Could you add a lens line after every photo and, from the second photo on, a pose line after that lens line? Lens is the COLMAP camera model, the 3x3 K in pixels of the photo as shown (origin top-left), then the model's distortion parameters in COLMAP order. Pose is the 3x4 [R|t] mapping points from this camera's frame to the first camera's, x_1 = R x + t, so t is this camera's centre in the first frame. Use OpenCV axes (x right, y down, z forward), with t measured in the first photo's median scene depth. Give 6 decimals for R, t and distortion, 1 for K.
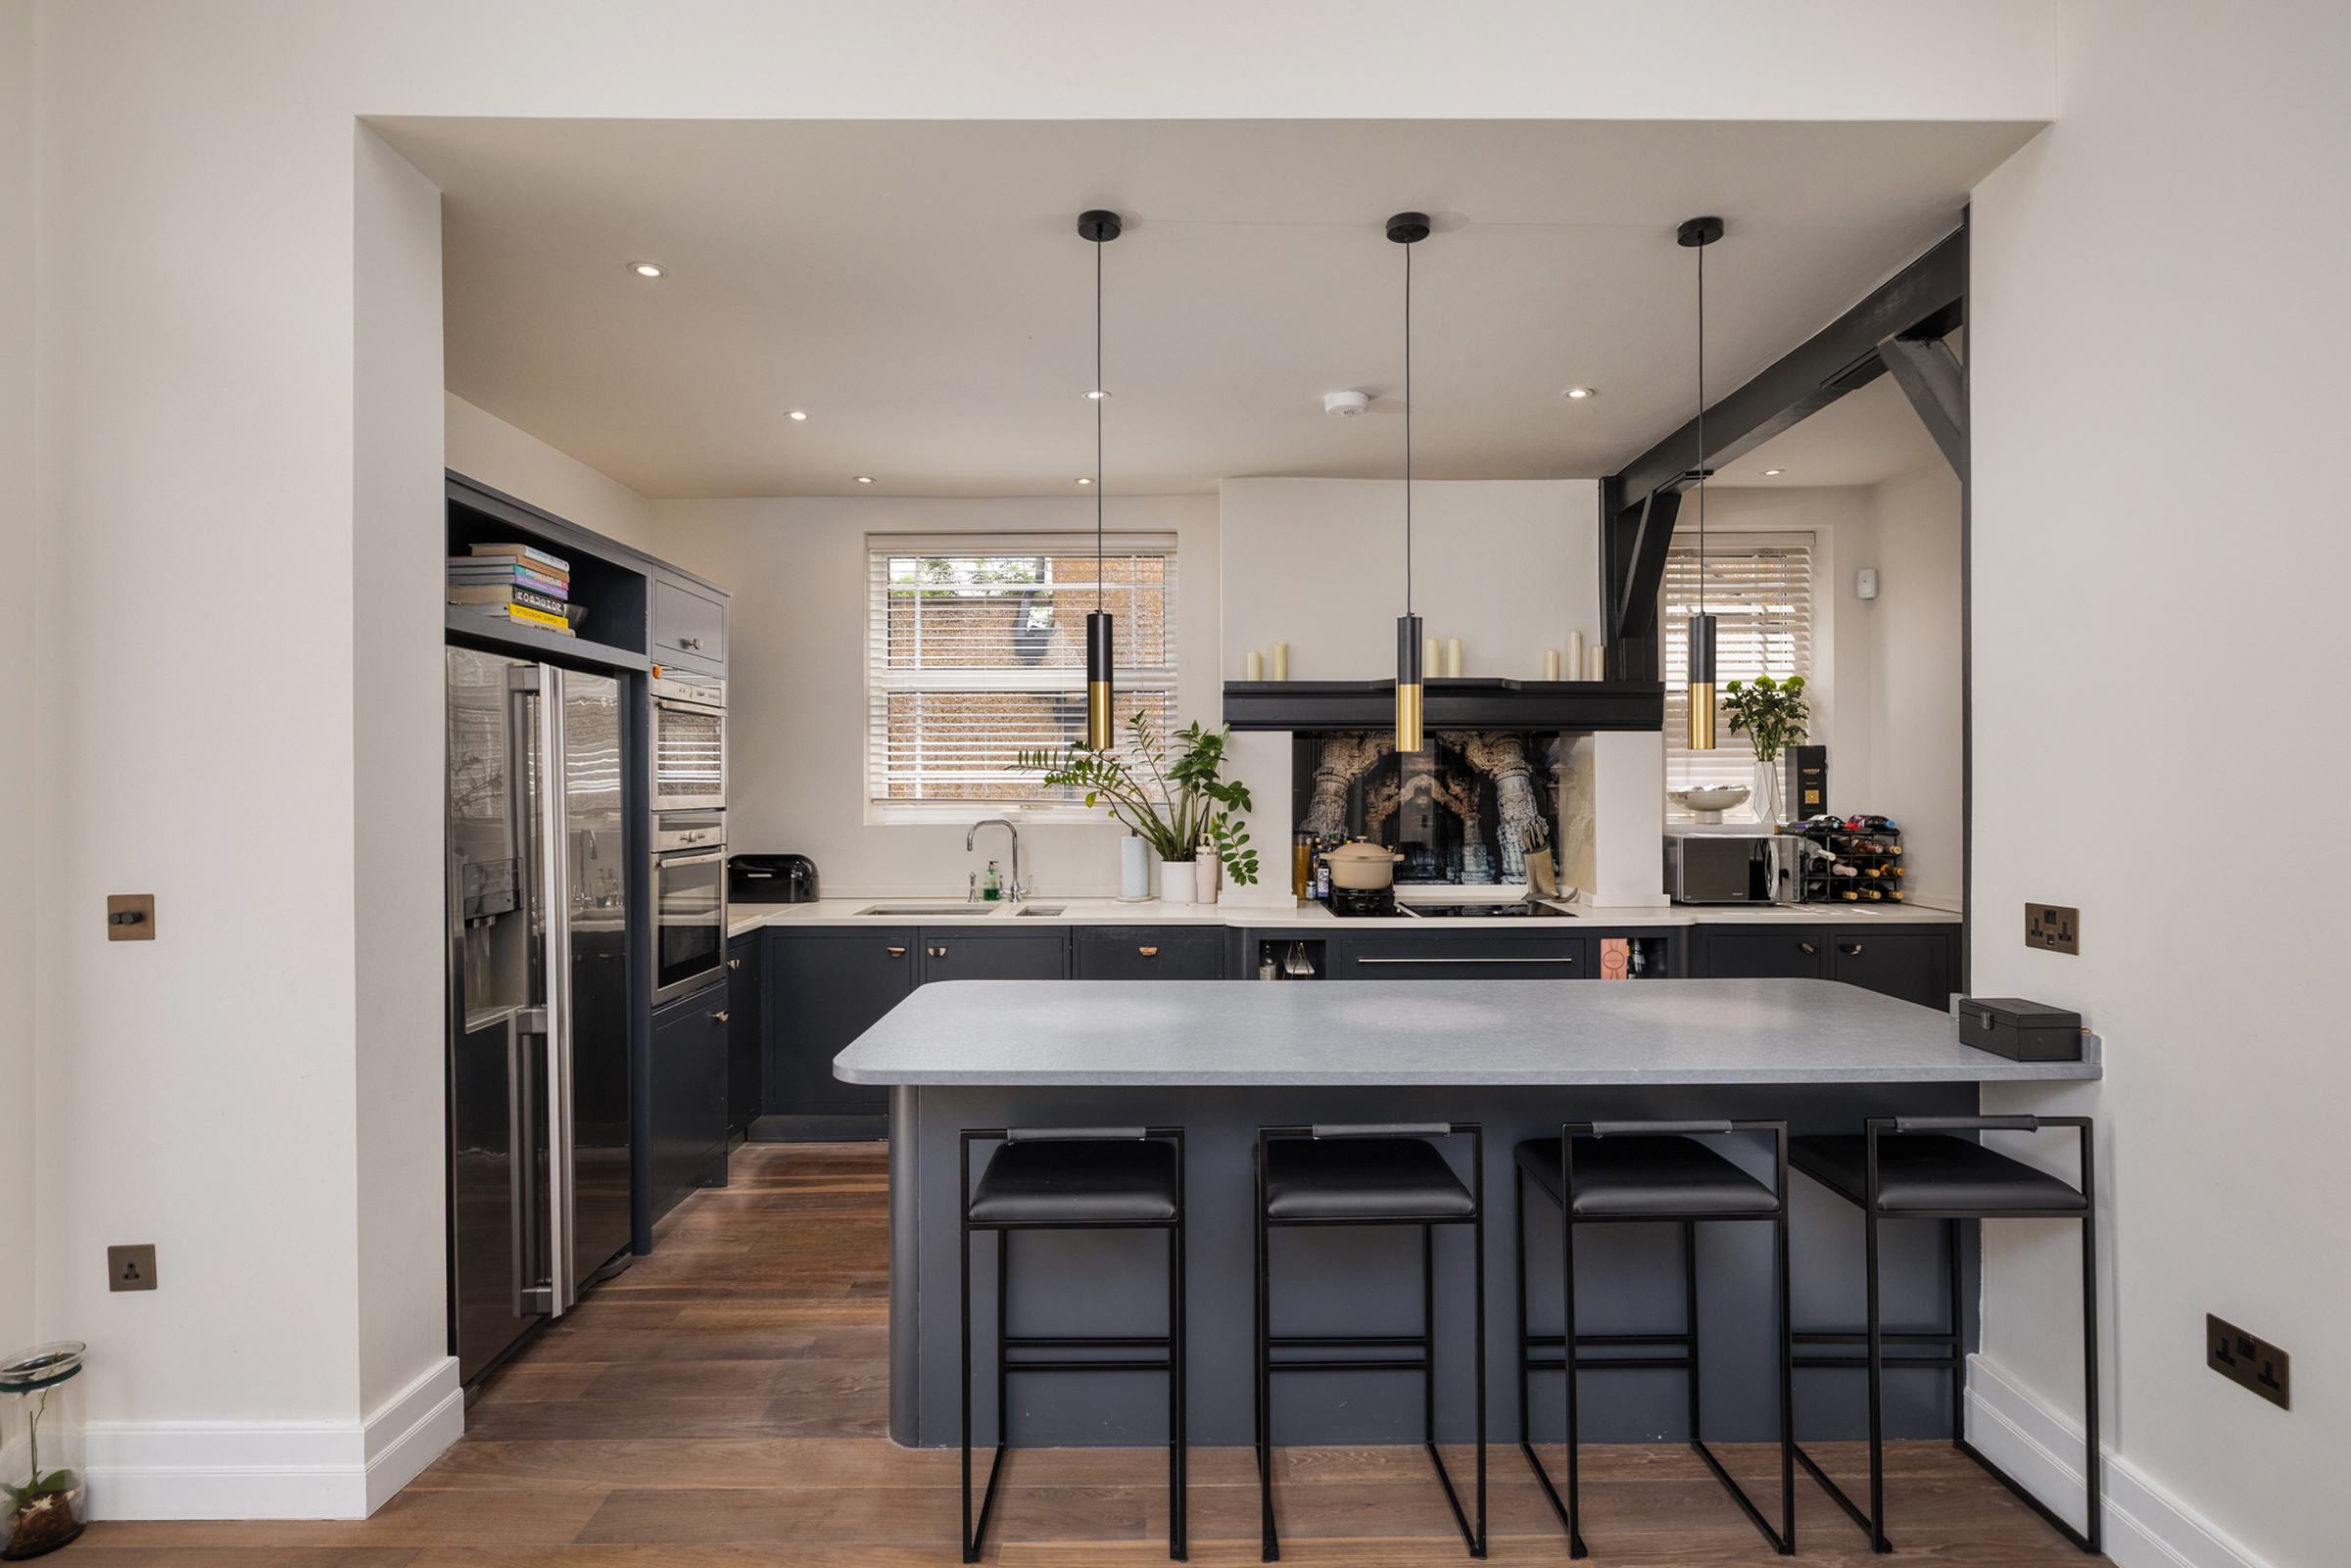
lens RADIAL K [[1199.6, 0, 1174.8], [0, 1199.6, 783.4], [0, 0, 1]] dist [0.007350, 0.000874]
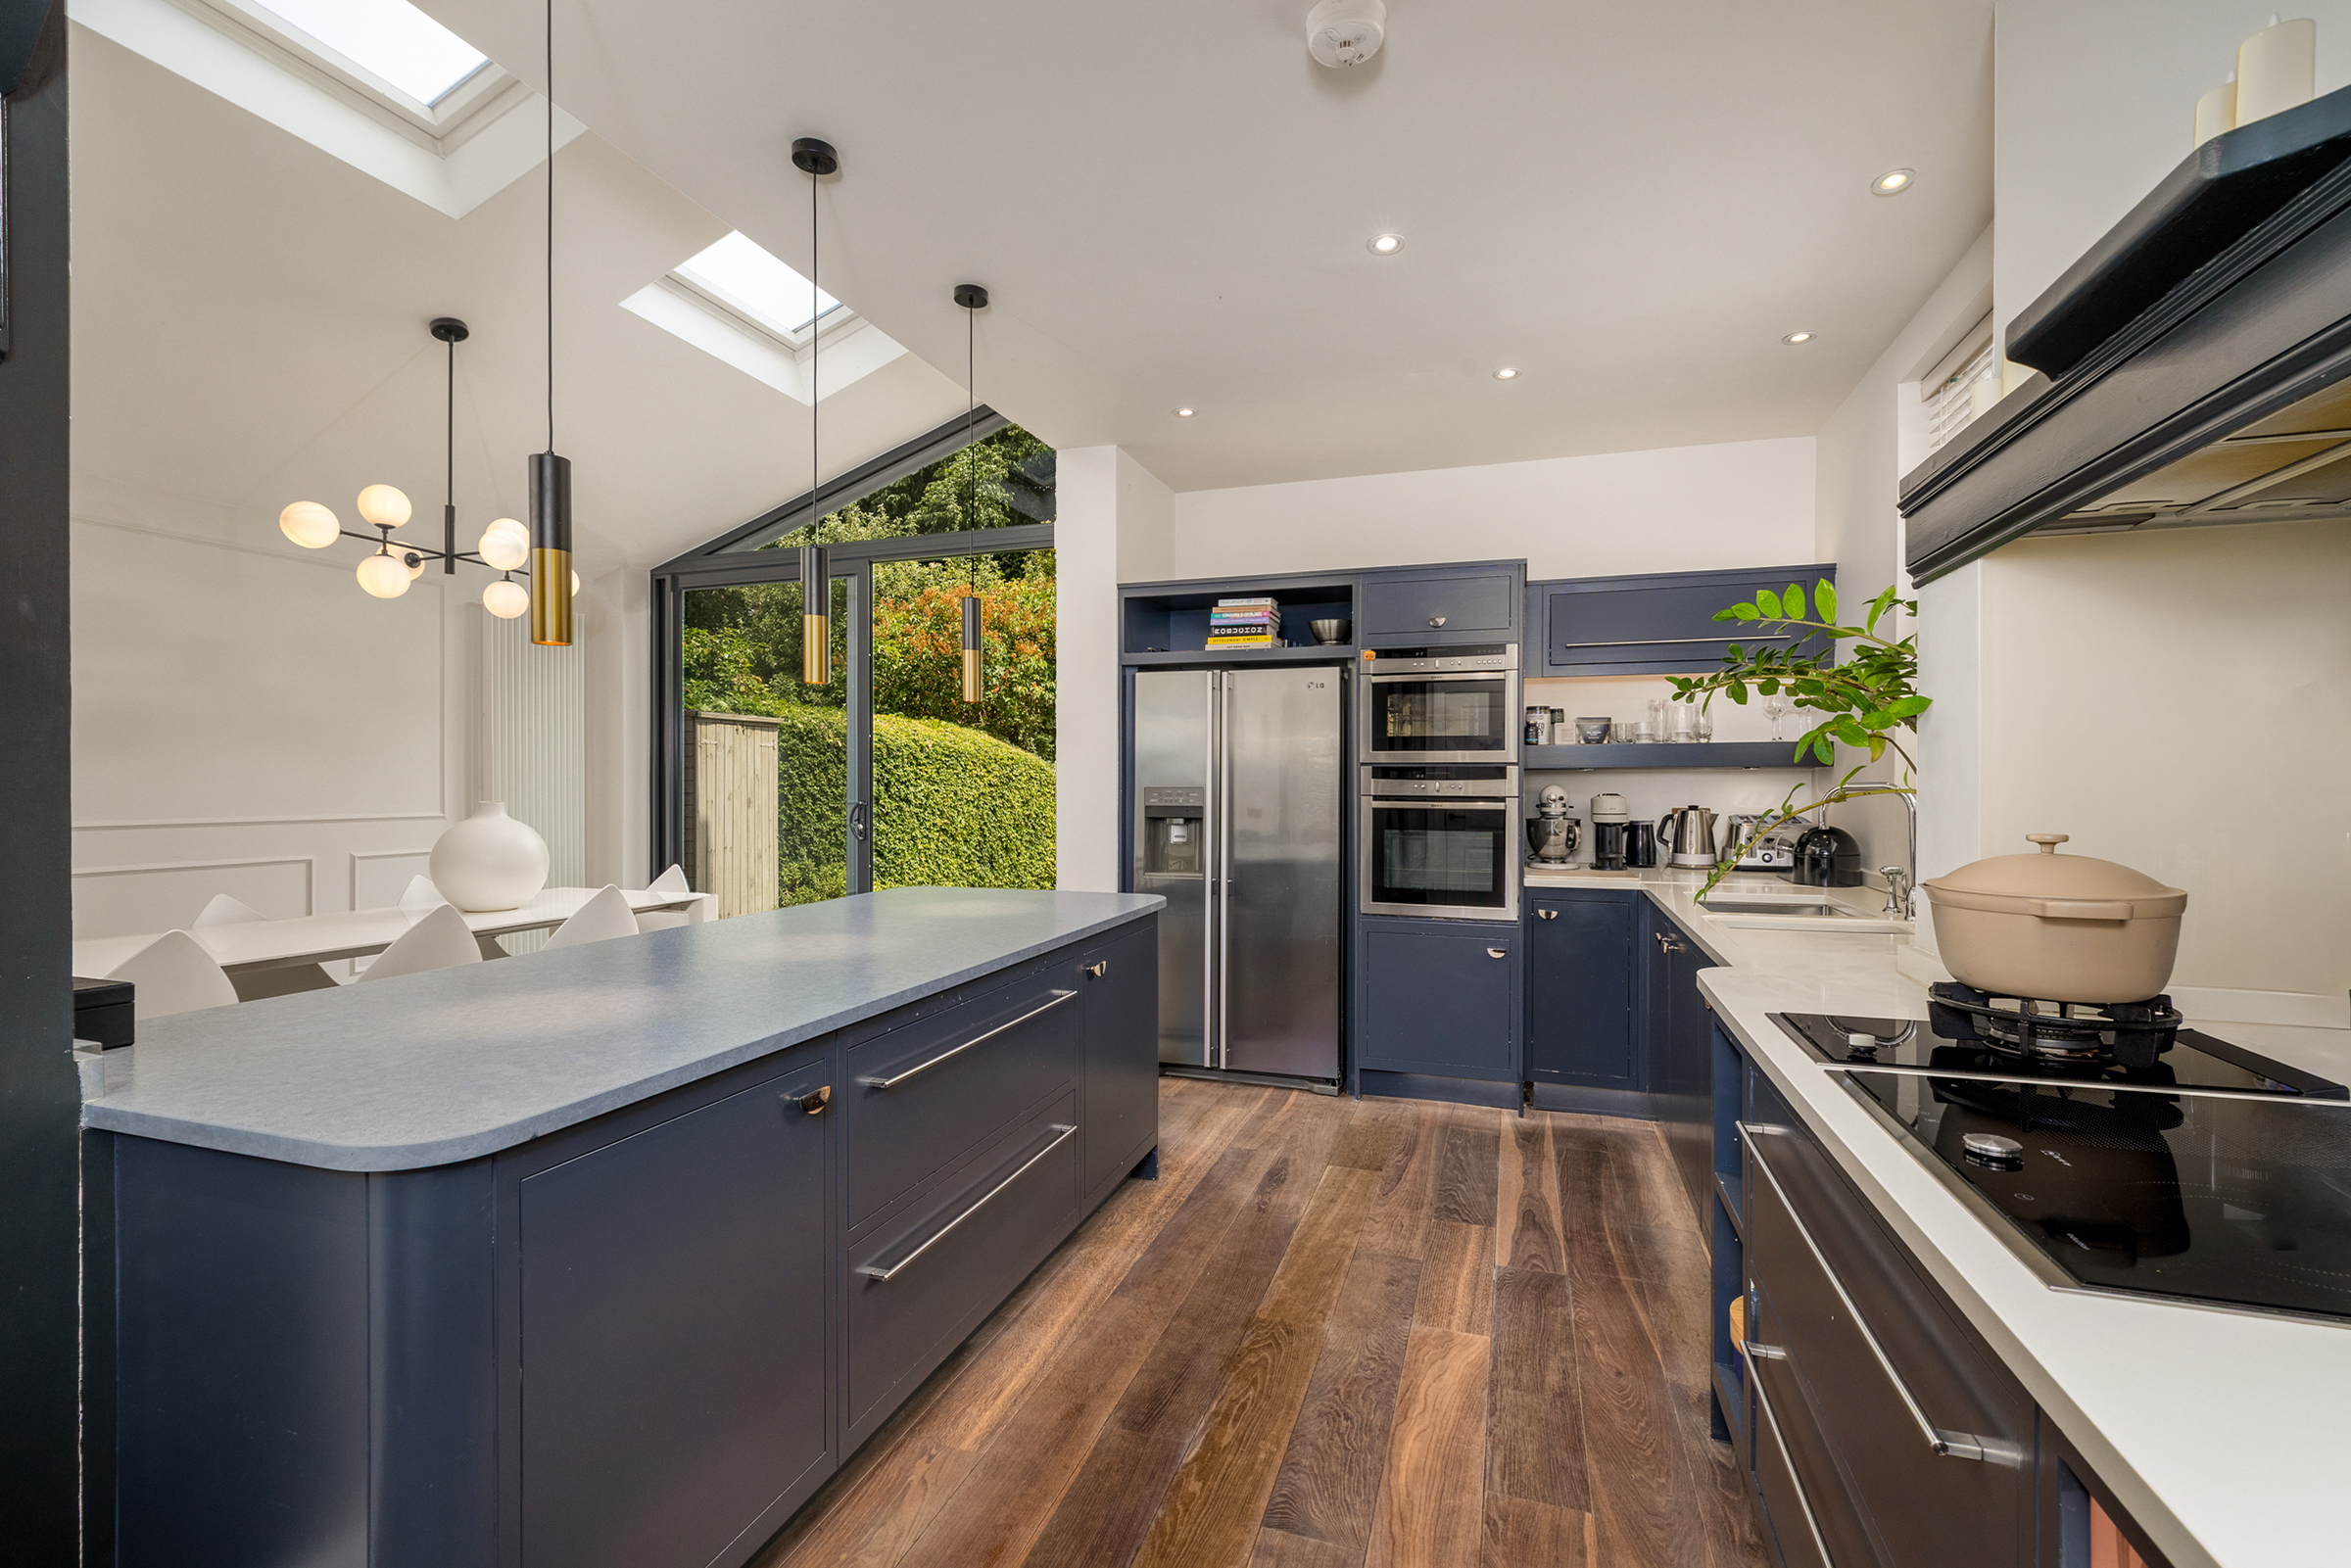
lens RADIAL K [[993.4, 0, 1172.4], [0, 993.4, 792.5], [0, 0, 1]] dist [0.001002, 0.000173]
pose [[-0.313991, 0.016140, -0.949289, 0.785236], [-0.001619, 0.999845, 0.017535, 0.042948], [0.949424, 0.007043, -0.313917, 1.376825]]
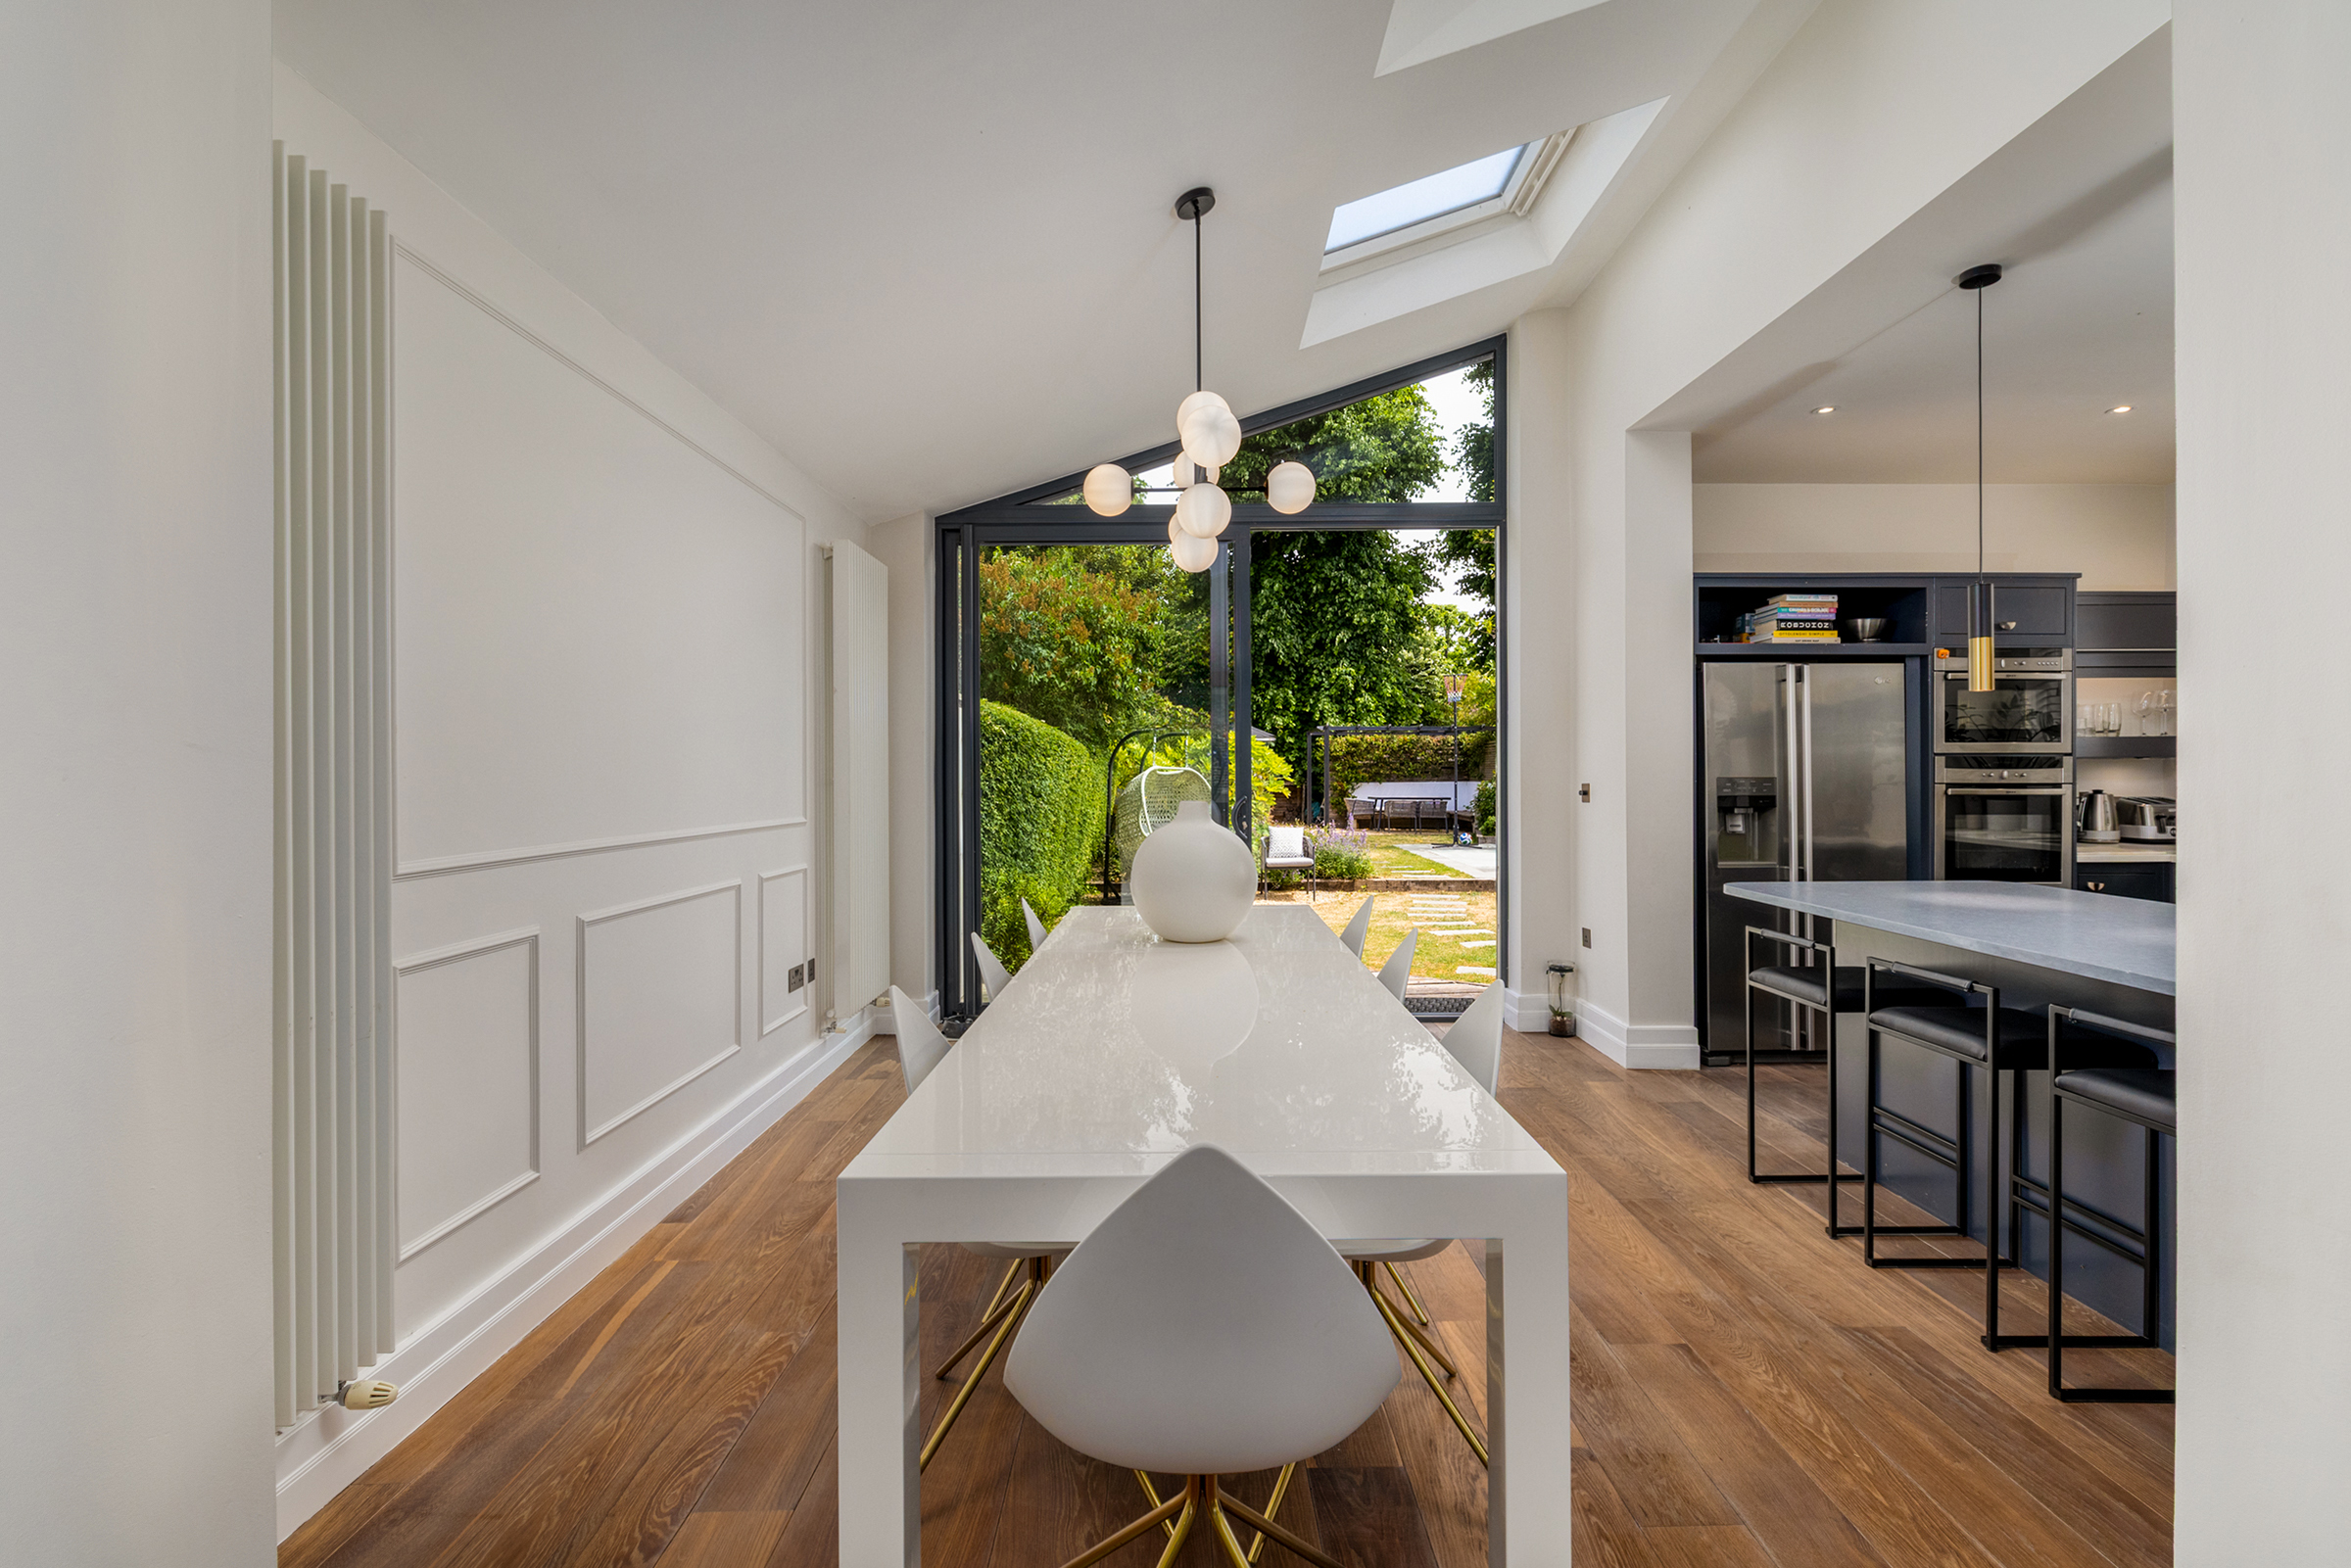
lens RADIAL K [[993.4, 0, 1167.7], [0, 993.4, 775.1], [0, 0, 1]] dist [0.001002, 0.000173]
pose [[0.010243, 0.011034, -0.999887, 0.865177], [0.000598, 0.999939, 0.011041, 0.041505], [0.999947, -0.000711, 0.010236, 0.112261]]
